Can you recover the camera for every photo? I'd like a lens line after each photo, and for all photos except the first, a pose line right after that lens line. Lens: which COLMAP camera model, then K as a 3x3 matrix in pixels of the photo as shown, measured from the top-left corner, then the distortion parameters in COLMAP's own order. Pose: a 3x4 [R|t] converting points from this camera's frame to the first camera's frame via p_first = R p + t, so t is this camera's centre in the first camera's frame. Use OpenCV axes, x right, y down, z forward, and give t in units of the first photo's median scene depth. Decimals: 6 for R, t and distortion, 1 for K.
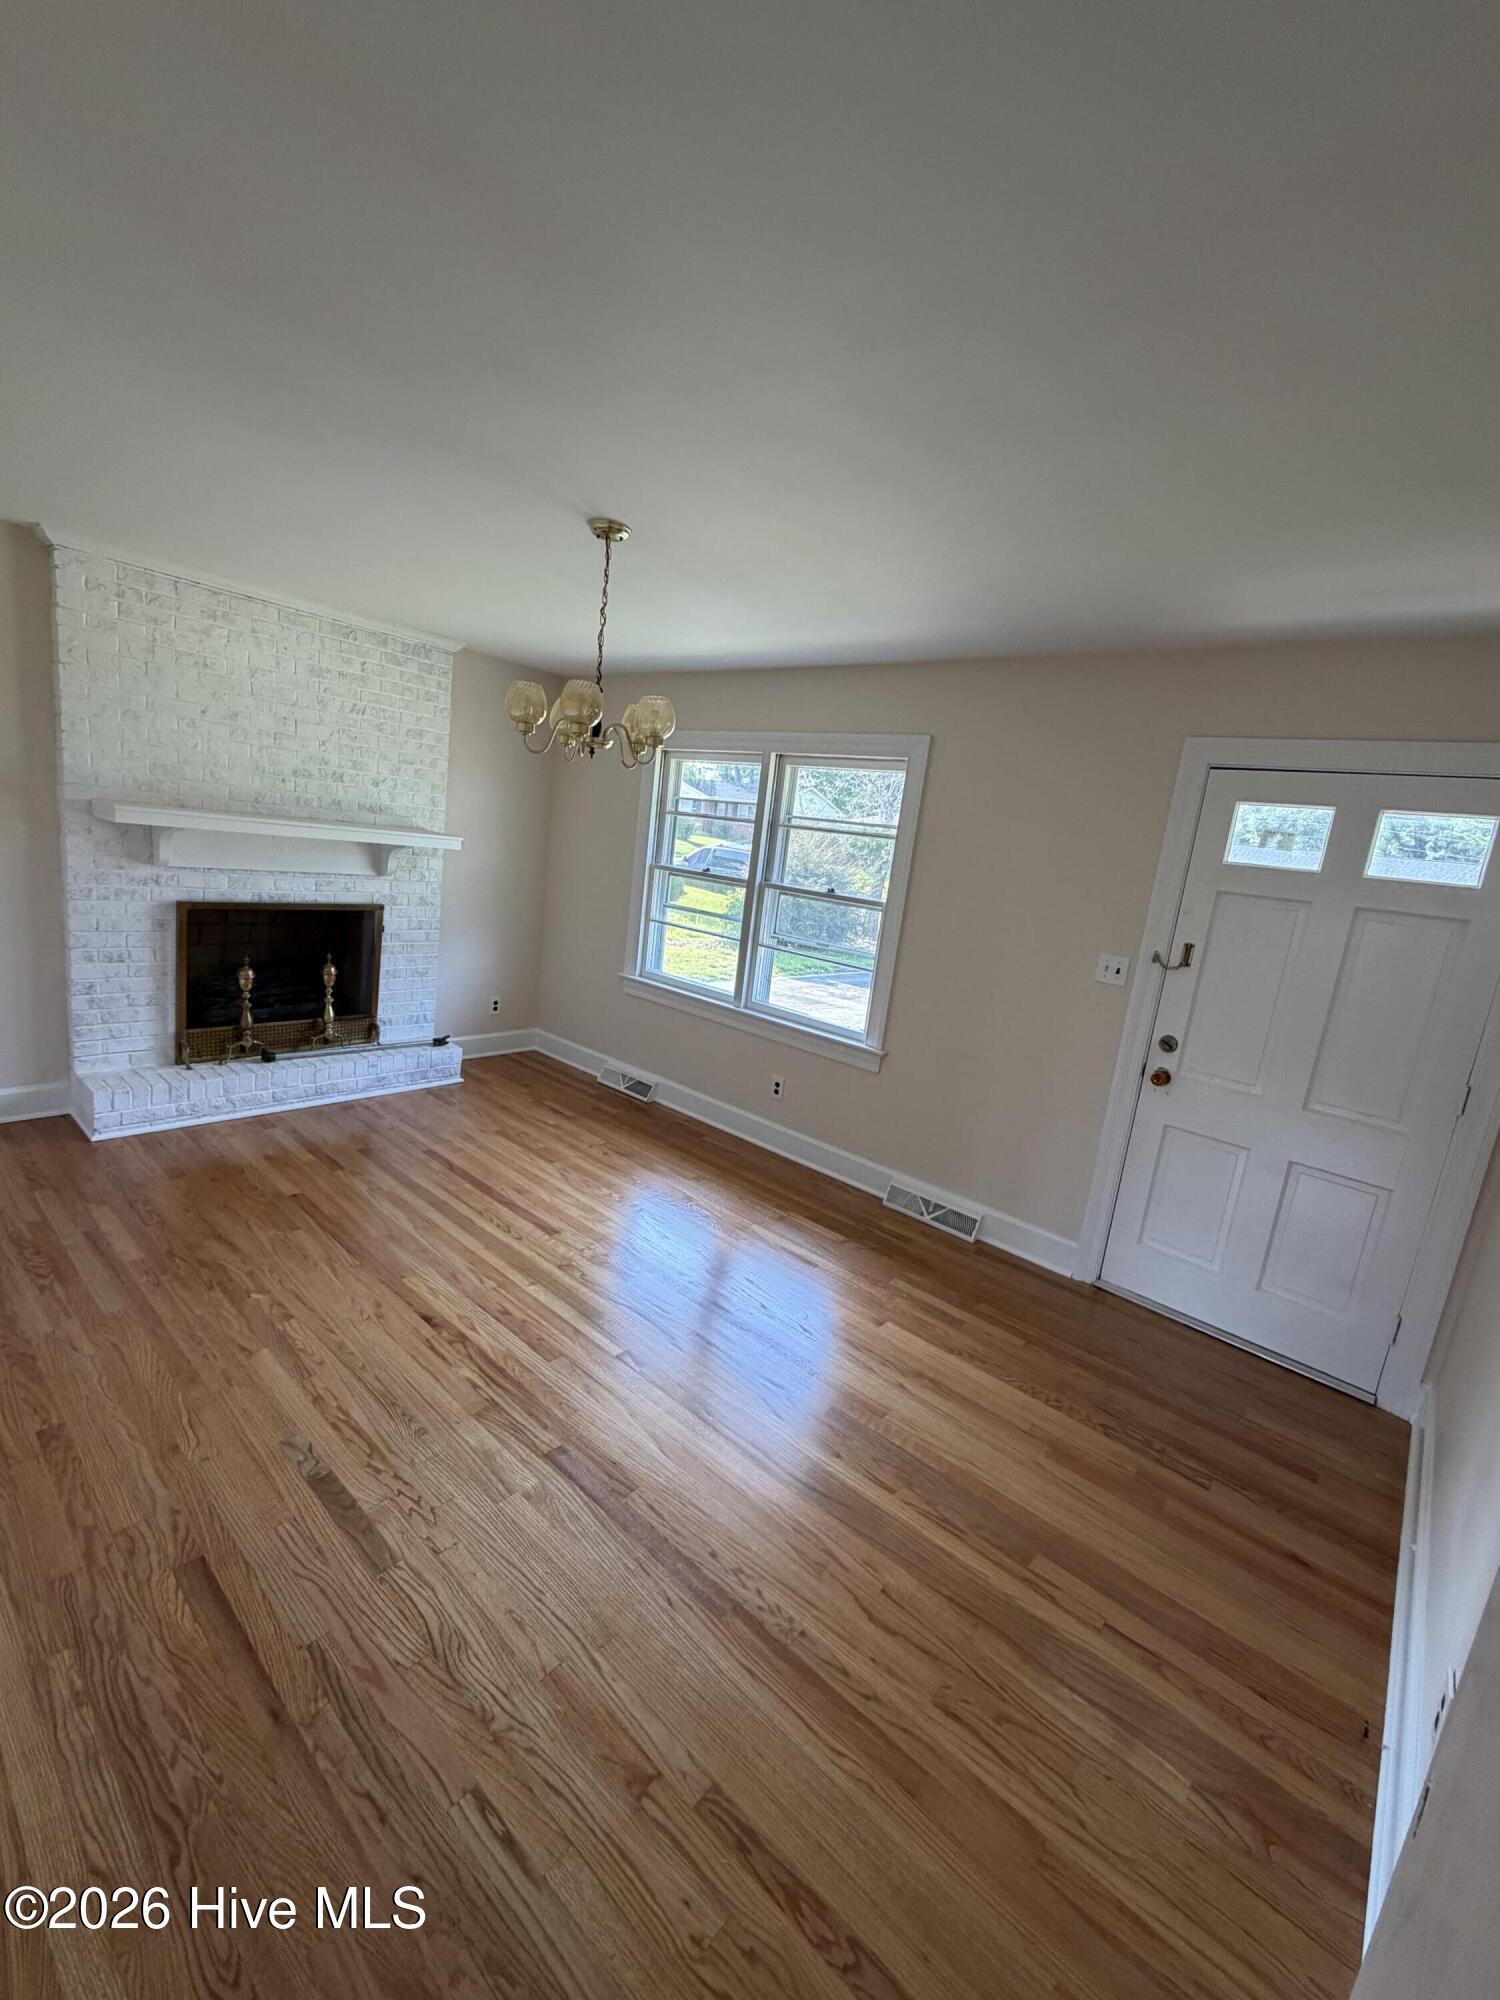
lens RADIAL K [[827.5, 0, 745.7], [0, 827.5, 990.8], [0, 0, 1]] dist [-0.001216, -0.000287]
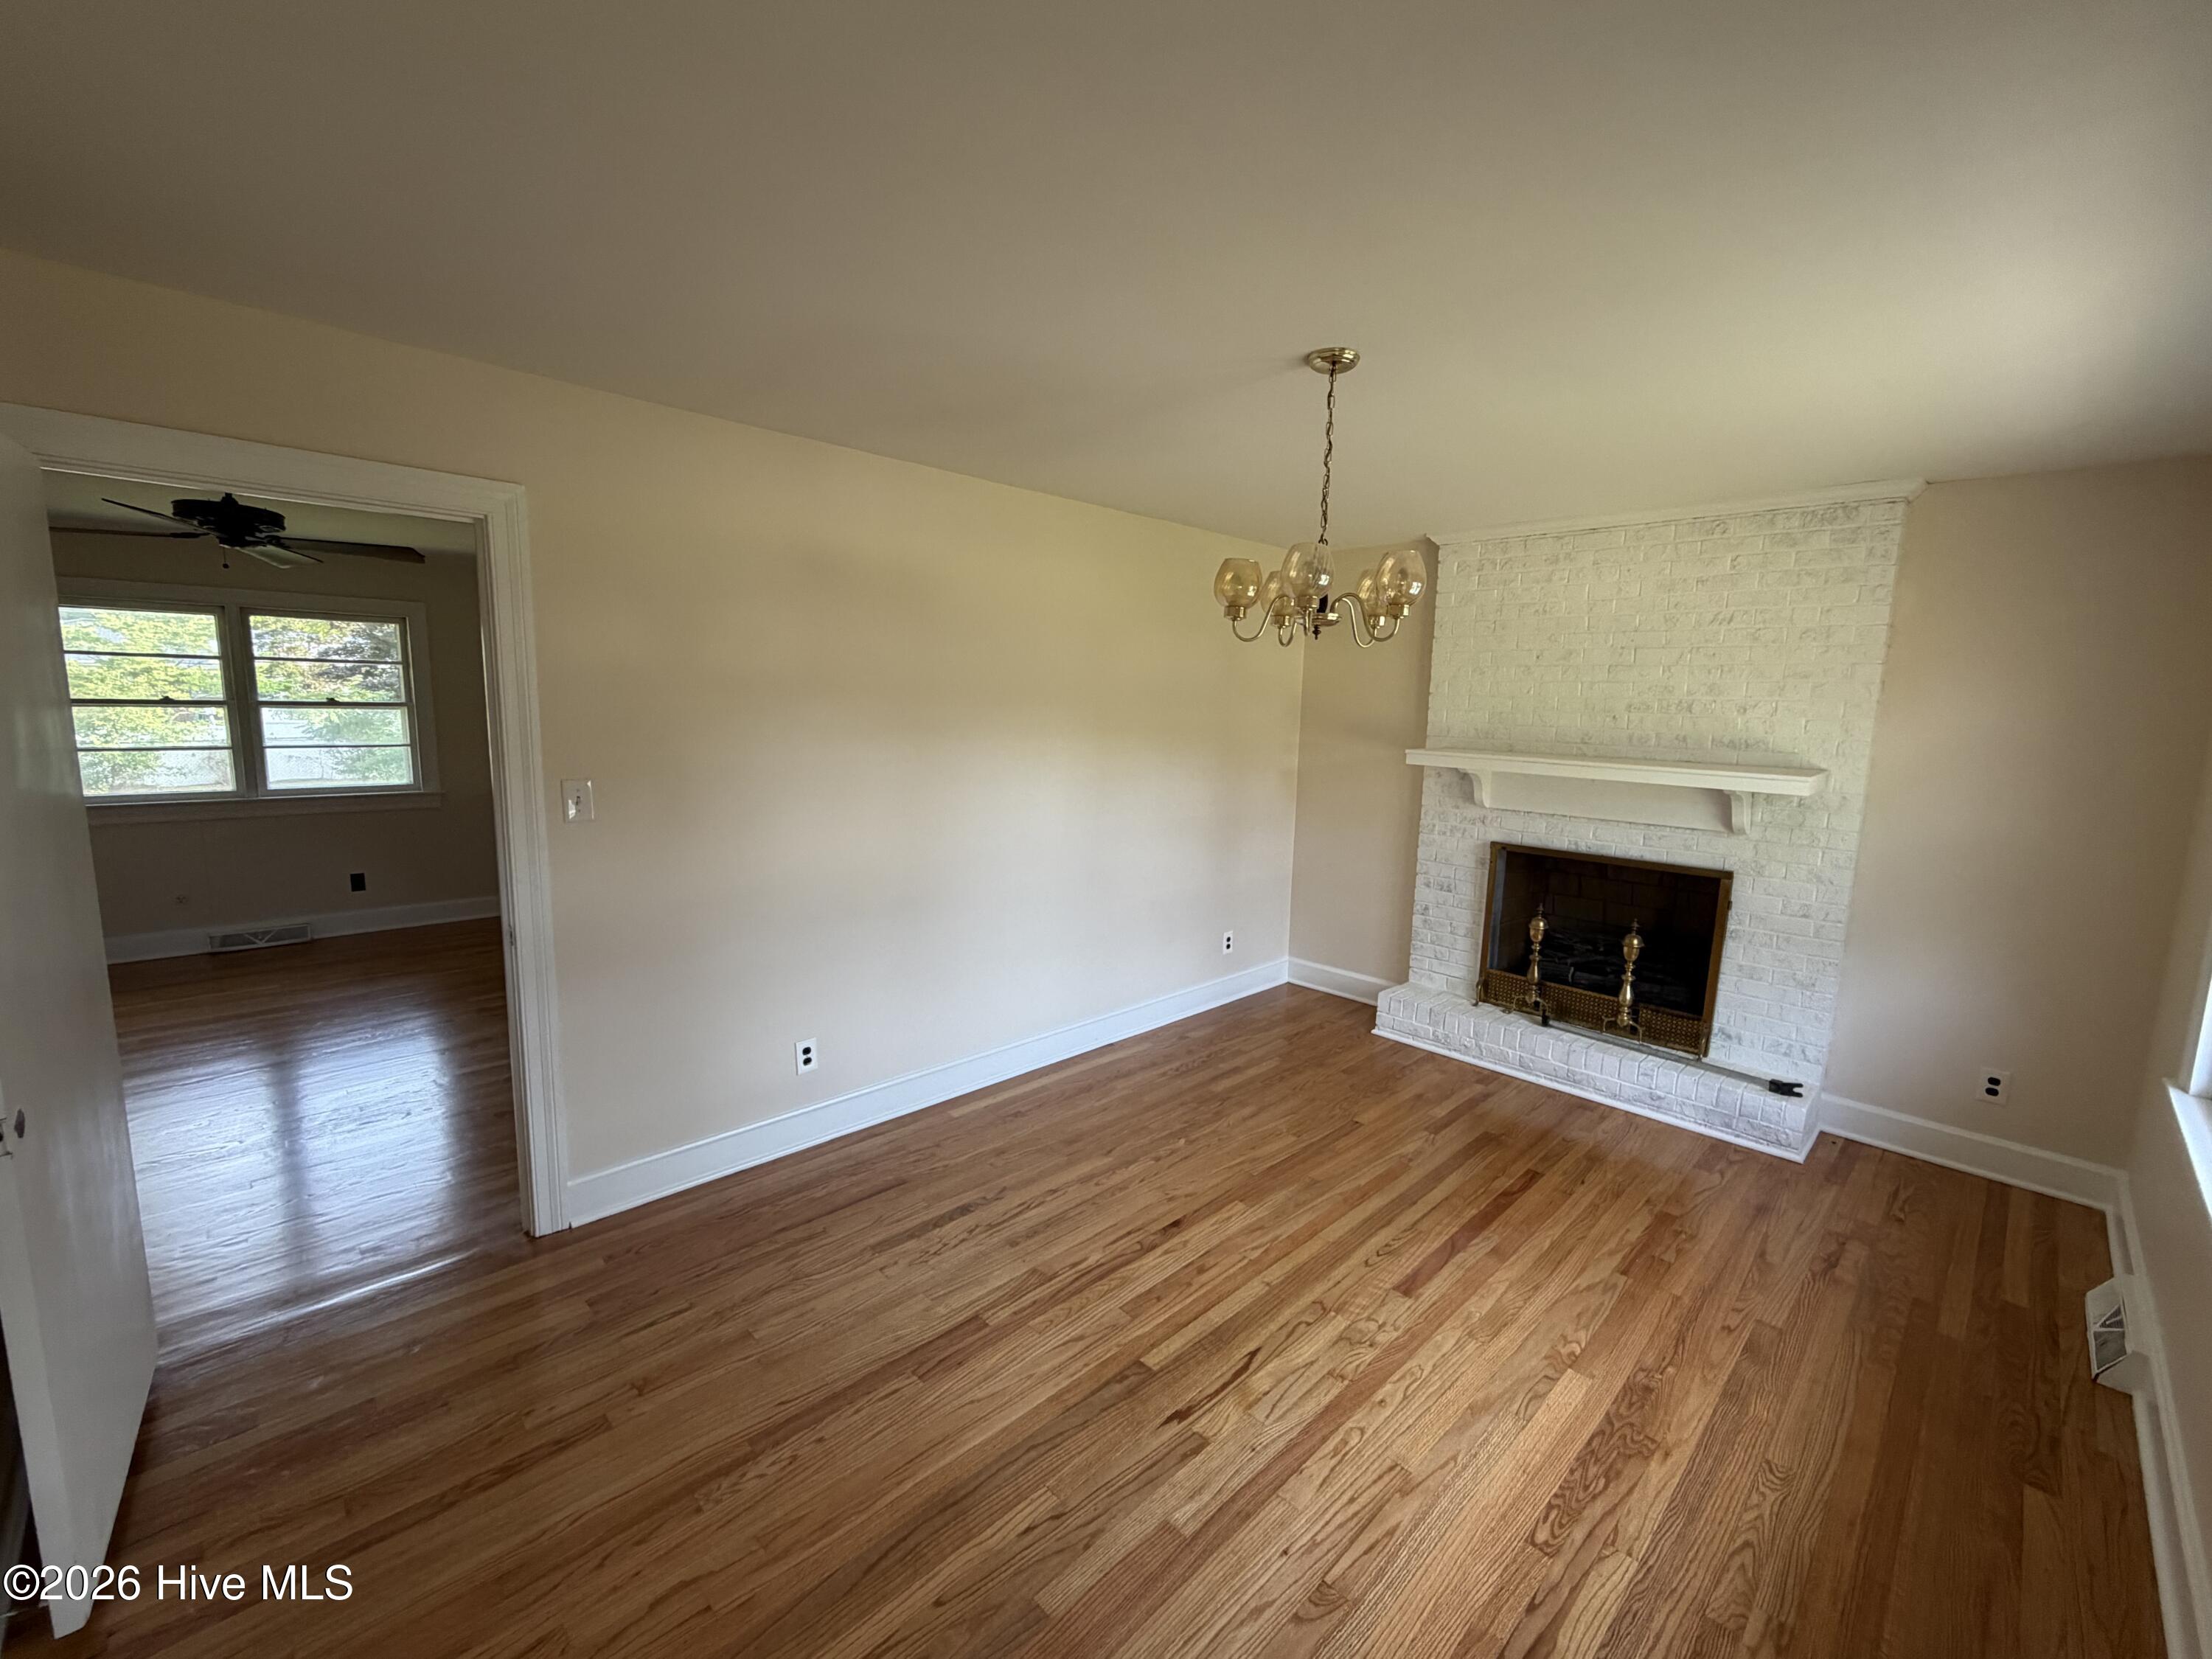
lens RADIAL K [[915.2, 0, 1116.1], [0, 915.2, 830.7], [0, 0, 1]] dist [-0.001216, -0.000287]
pose [[-0.076710, 0.019068, -0.996871, 0.487773], [-0.216813, 0.975573, 0.035345, -0.060578], [0.973195, 0.218846, -0.070702, 0.623860]]
